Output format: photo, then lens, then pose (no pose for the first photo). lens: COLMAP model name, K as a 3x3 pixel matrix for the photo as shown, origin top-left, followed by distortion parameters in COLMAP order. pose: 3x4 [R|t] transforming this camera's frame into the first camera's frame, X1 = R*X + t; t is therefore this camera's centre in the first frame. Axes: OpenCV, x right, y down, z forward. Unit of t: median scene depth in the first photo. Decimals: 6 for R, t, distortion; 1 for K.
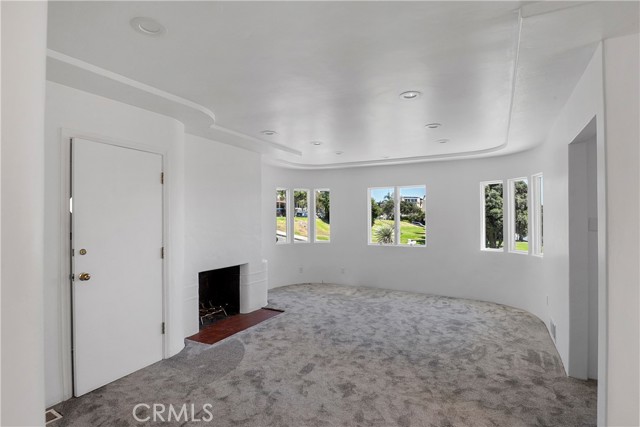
lens RADIAL K [[321.8, 0, 317.4], [0, 321.8, 216.5], [0, 0, 1]] dist [0.024606, -0.029157]
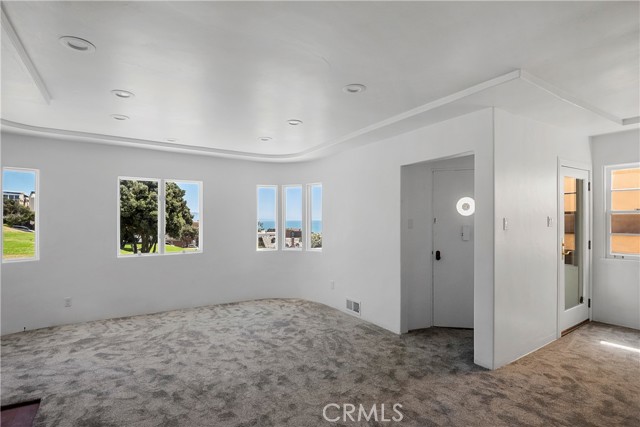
lens RADIAL K [[321.8, 0, 317.4], [0, 321.8, 216.5], [0, 0, 1]] dist [0.024606, -0.029157]
pose [[0.478741, 0.008813, 0.877912, -0.399047], [-0.002796, 0.999960, -0.008514, 0.000109], [-0.877952, 0.001622, 0.478747, 0.412681]]
